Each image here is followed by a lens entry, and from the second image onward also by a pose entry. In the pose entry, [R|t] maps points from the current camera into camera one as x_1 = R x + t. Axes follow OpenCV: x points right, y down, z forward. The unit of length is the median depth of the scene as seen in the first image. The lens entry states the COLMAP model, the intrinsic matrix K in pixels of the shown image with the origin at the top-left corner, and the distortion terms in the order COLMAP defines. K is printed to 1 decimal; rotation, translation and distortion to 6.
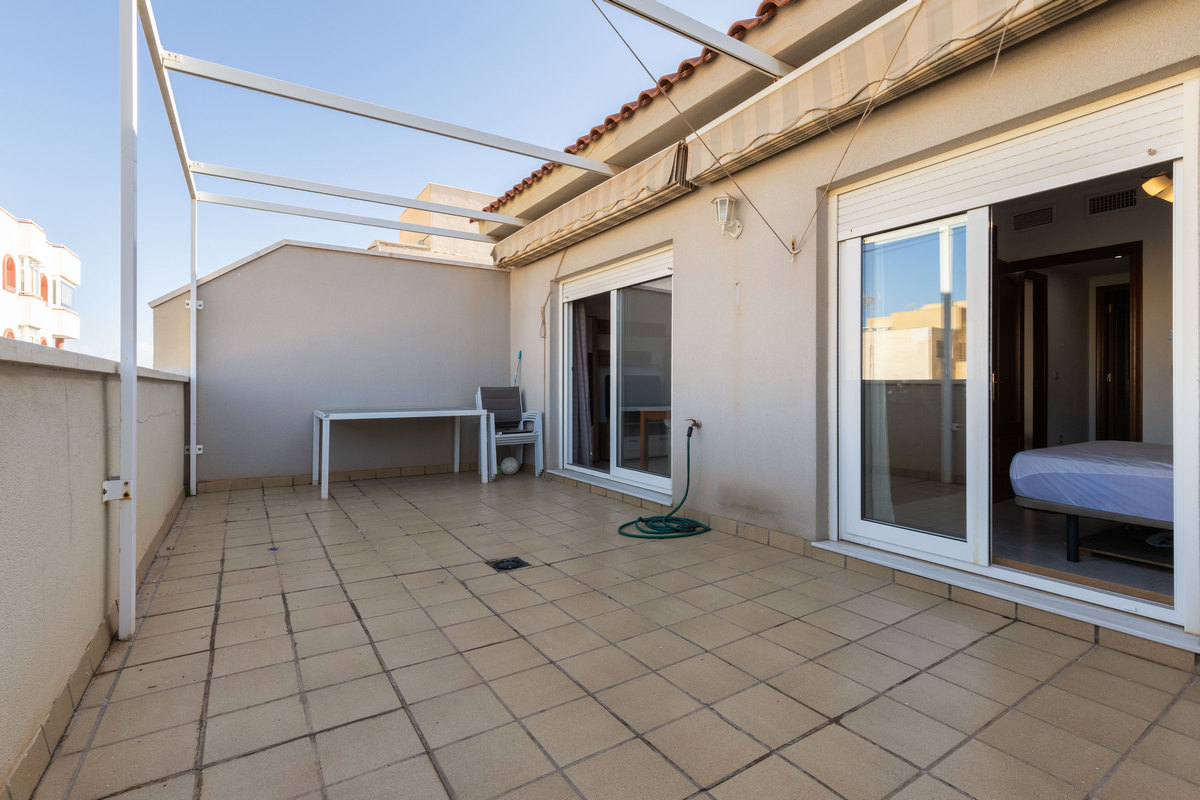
lens RADIAL K [[545.3, 0, 604.0], [0, 545.3, 390.9], [0, 0, 1]] dist [0.006680, 0.000425]
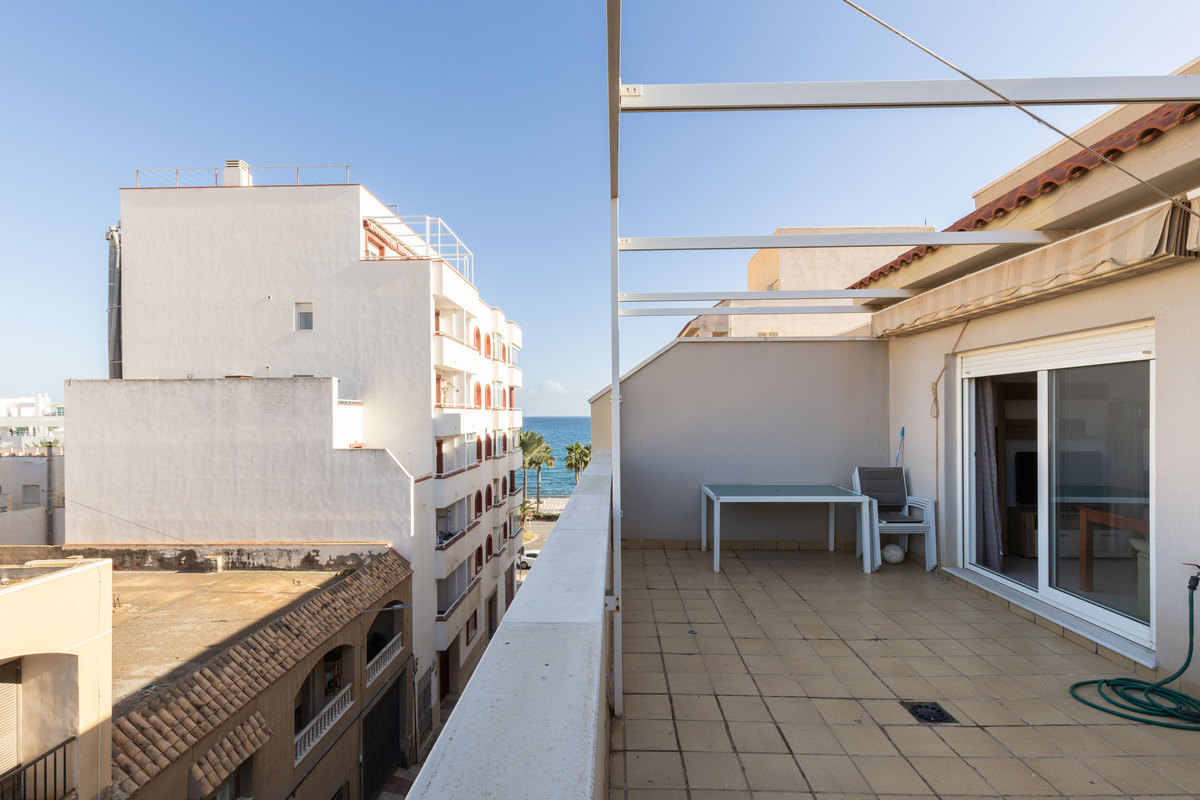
lens RADIAL K [[545.3, 0, 611.1], [0, 545.3, 413.9], [0, 0, 1]] dist [0.006680, 0.000425]
pose [[0.831489, -0.003957, -0.555528, -0.083569], [0.002068, 0.999990, -0.004027, -0.151171], [0.555538, 0.002200, 0.831488, -0.060697]]
